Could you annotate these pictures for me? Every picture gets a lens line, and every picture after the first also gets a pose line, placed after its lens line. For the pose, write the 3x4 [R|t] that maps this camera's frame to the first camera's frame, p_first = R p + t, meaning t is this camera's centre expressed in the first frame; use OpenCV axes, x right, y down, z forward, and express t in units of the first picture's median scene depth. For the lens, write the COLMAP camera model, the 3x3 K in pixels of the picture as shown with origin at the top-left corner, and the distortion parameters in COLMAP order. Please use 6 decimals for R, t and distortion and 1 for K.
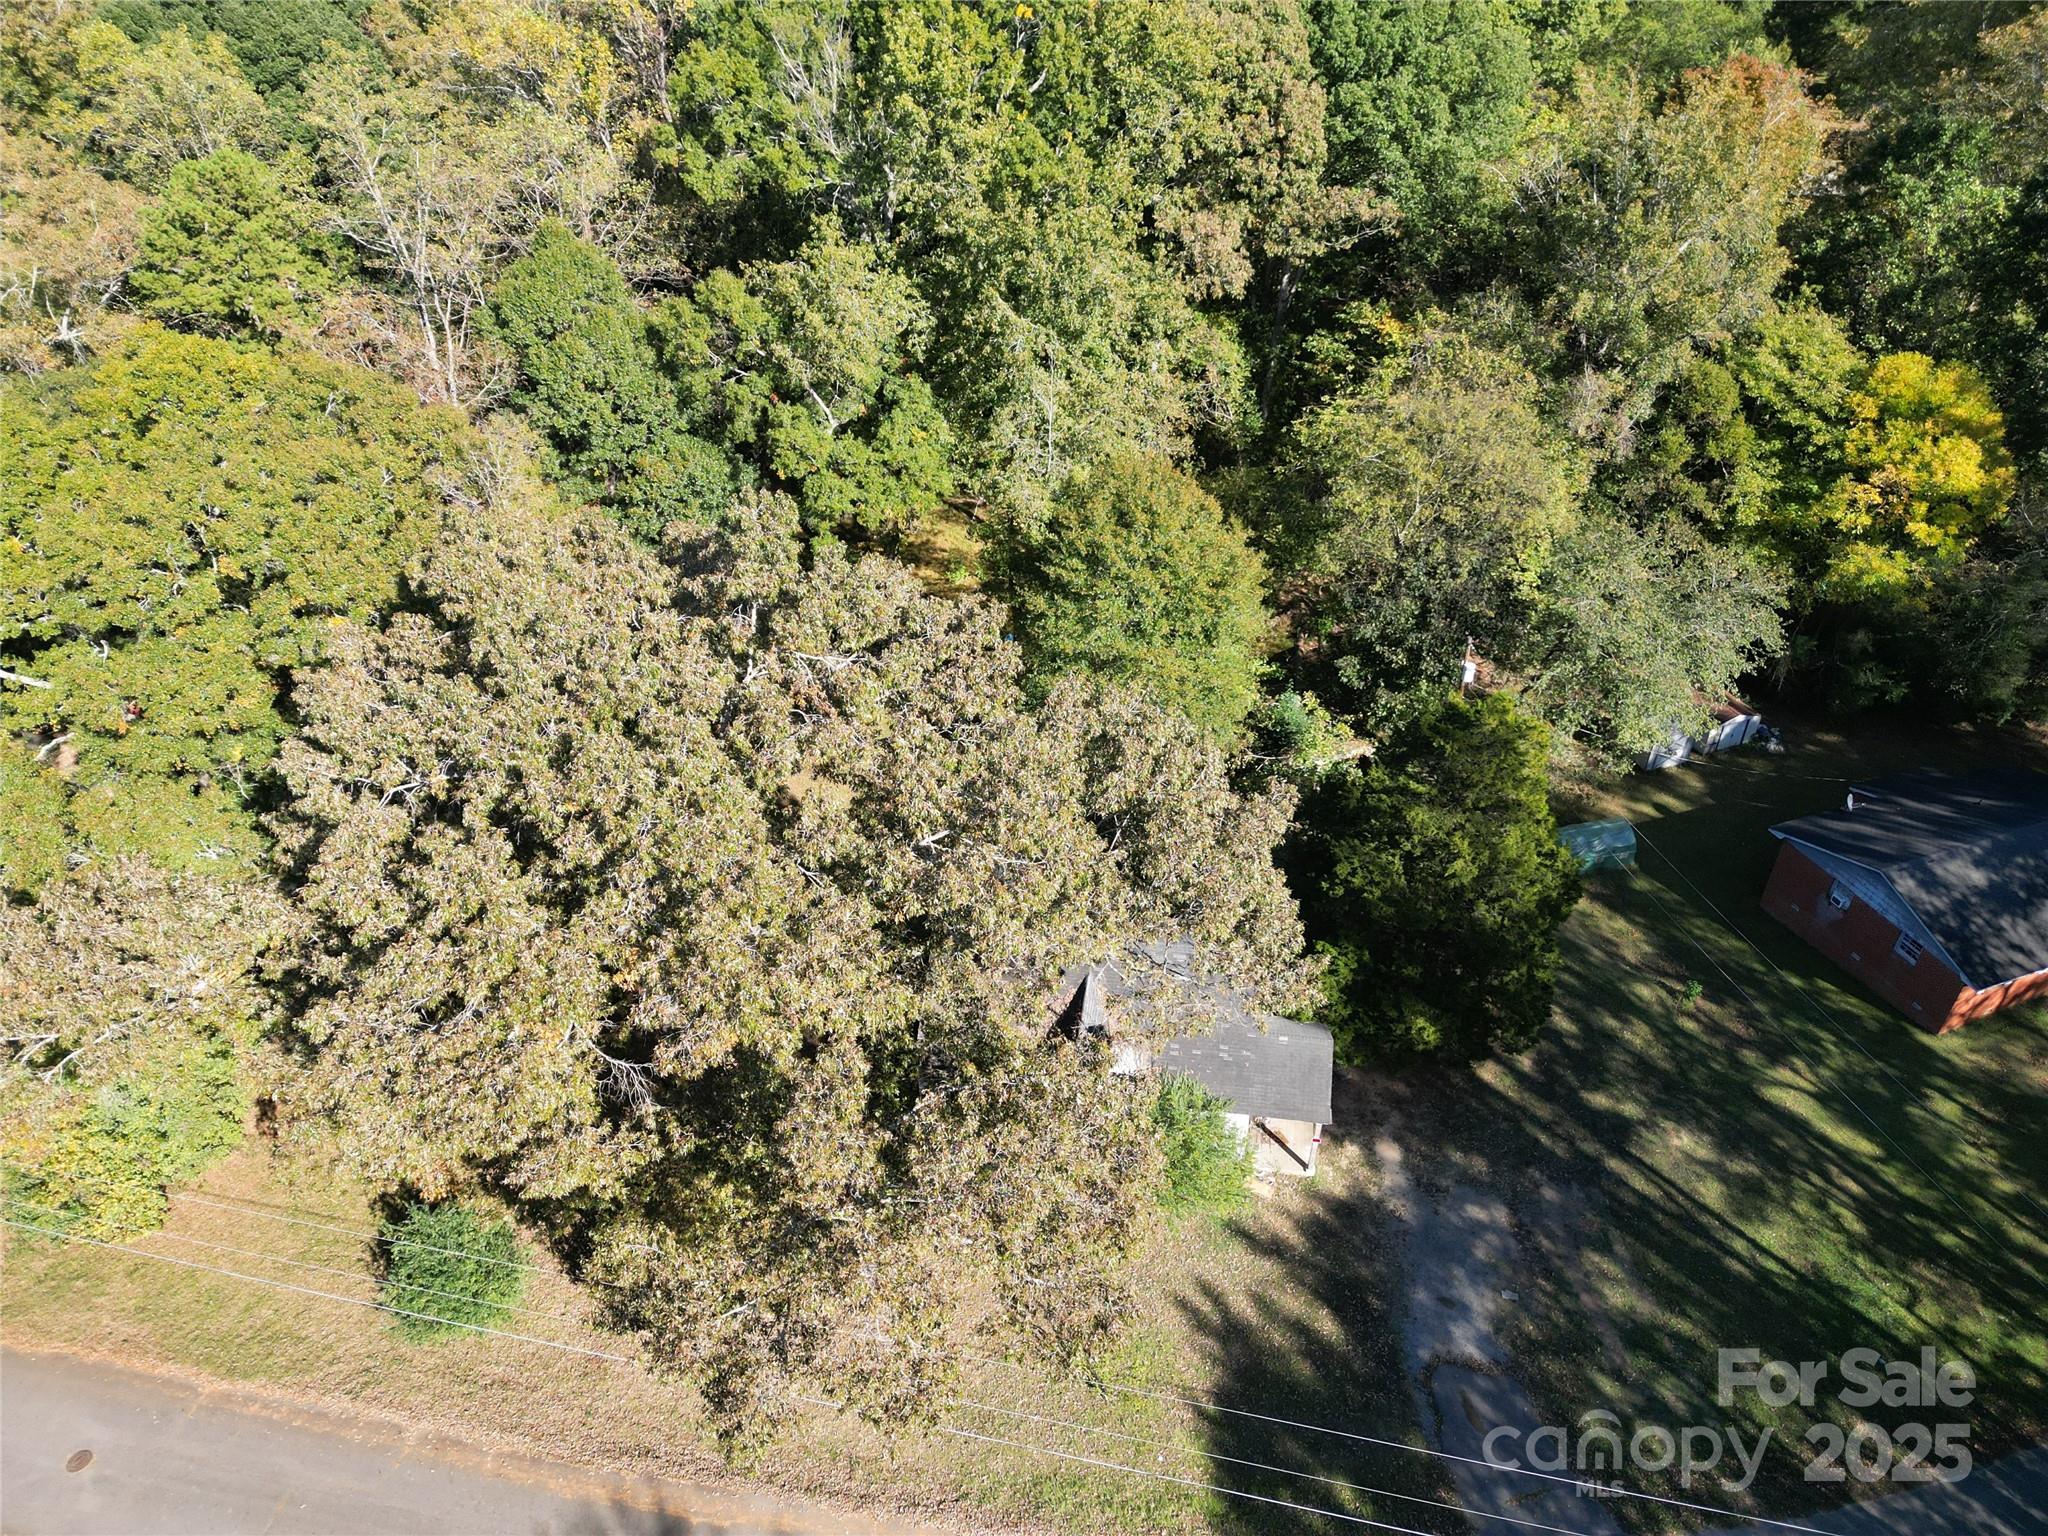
lens RADIAL K [[1429.2, 0, 1019.4], [0, 1429.2, 772.5], [0, 0, 1]] dist [0.057256, -0.041112]
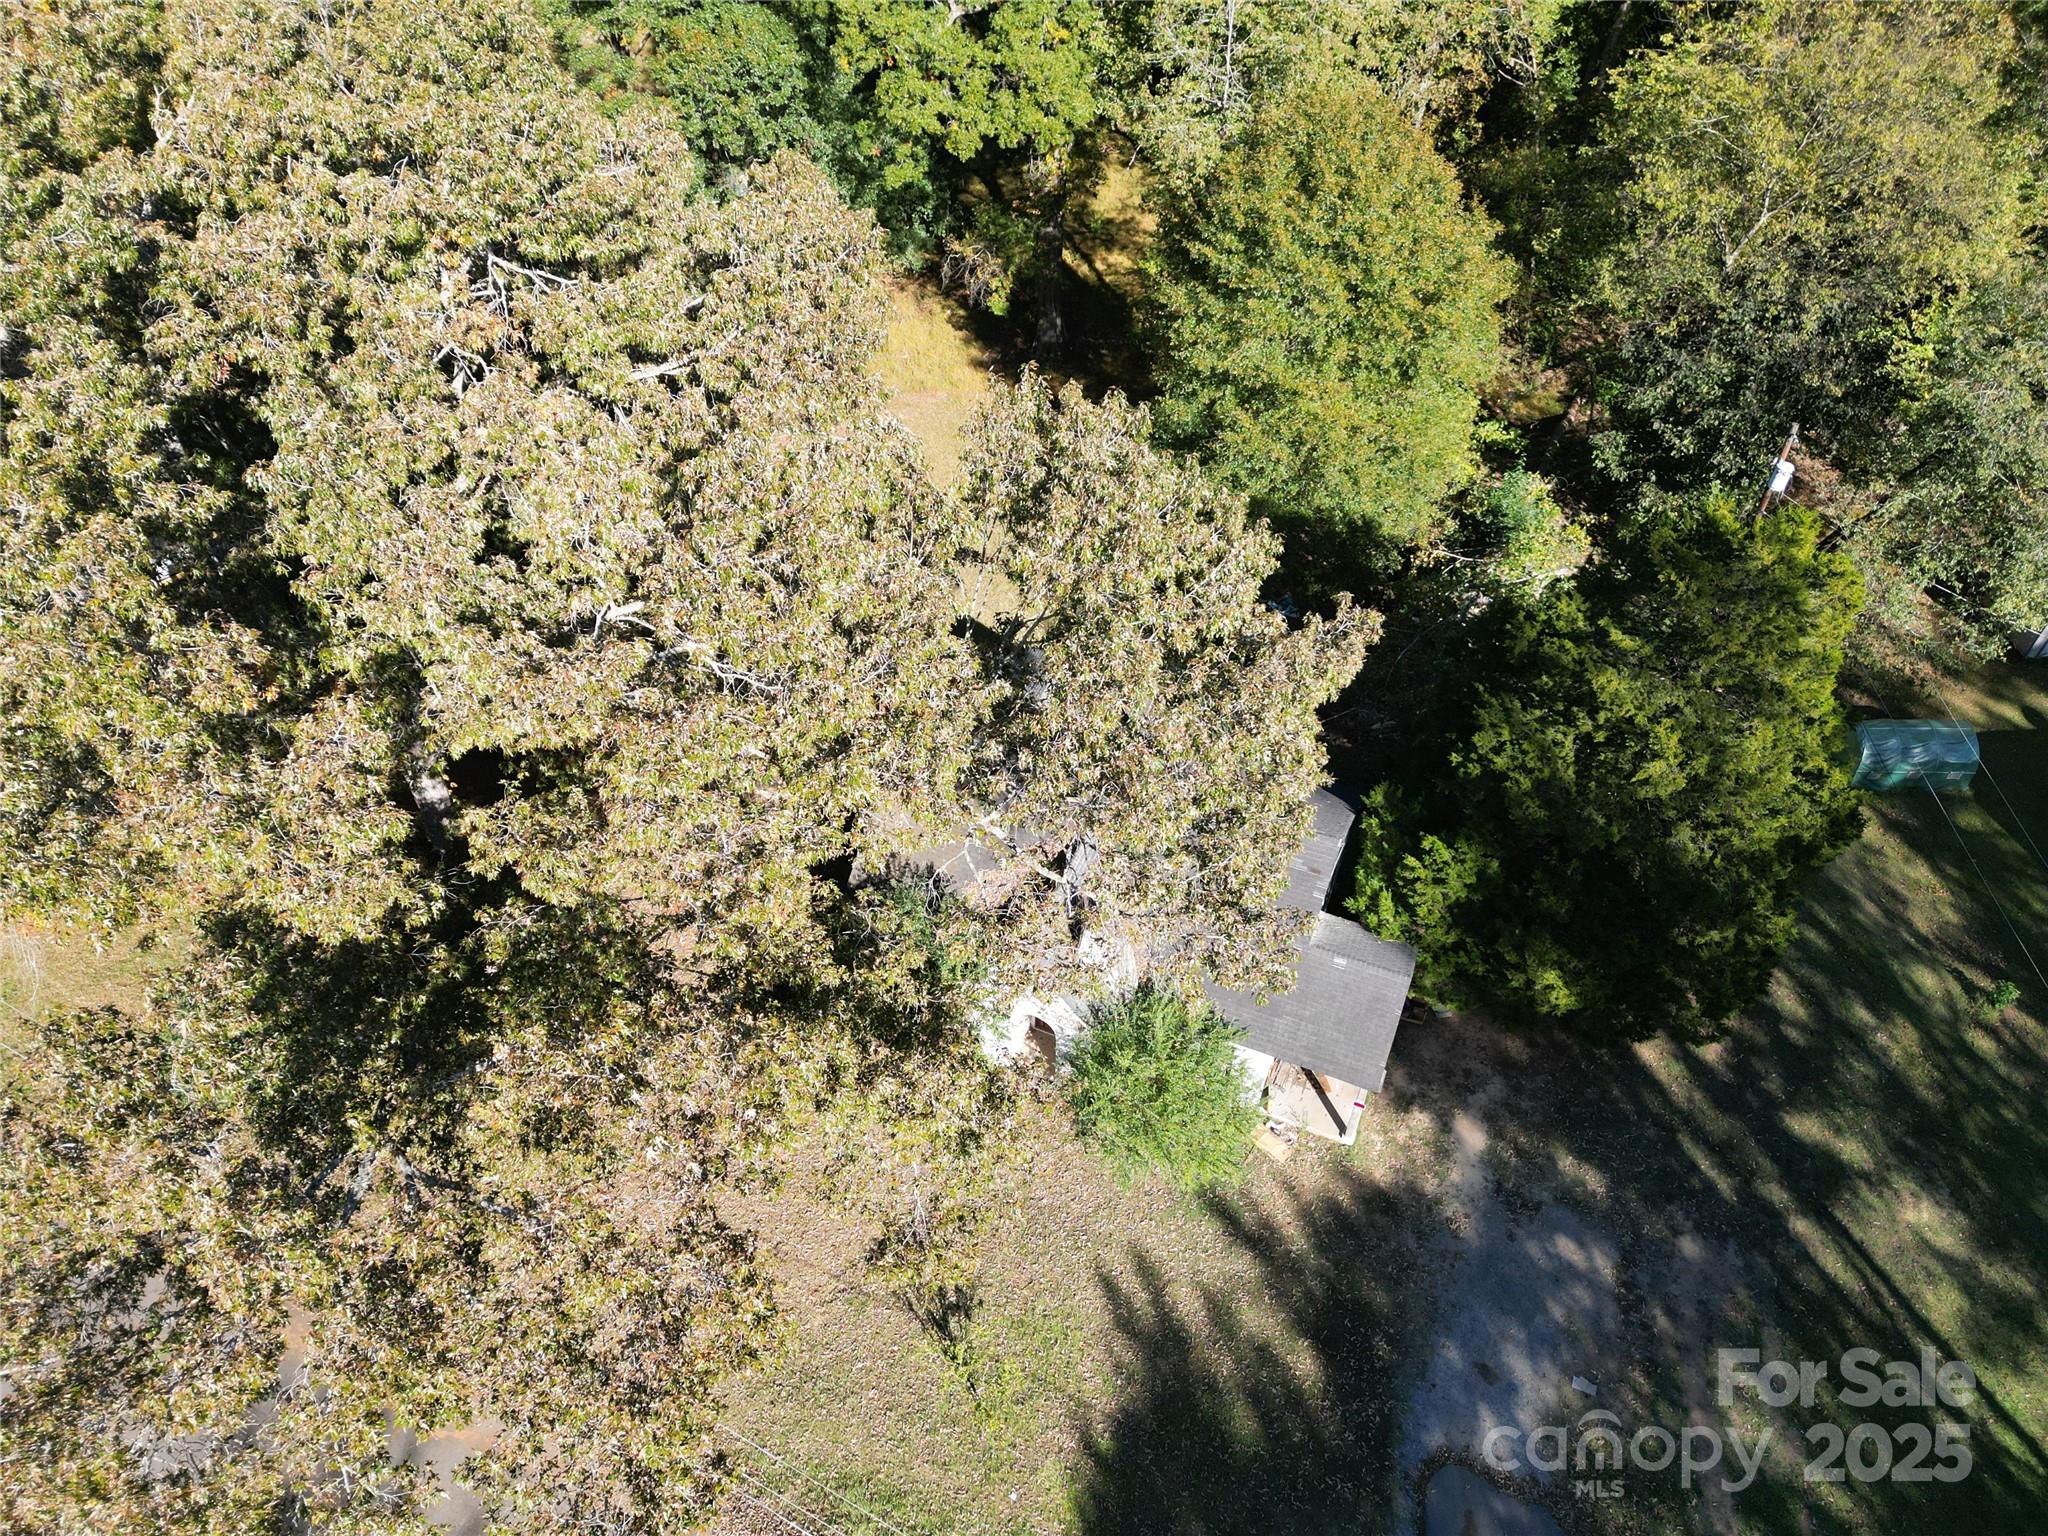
lens RADIAL K [[1429.2, 0, 1020.5], [0, 1429.2, 768.6], [0, 0, 1]] dist [0.057256, -0.041112]
pose [[0.967770, 0.182110, -0.173945, 0.108783], [-0.147997, 0.970122, 0.192251, -0.014077], [0.203759, -0.160312, 0.965807, 0.240968]]
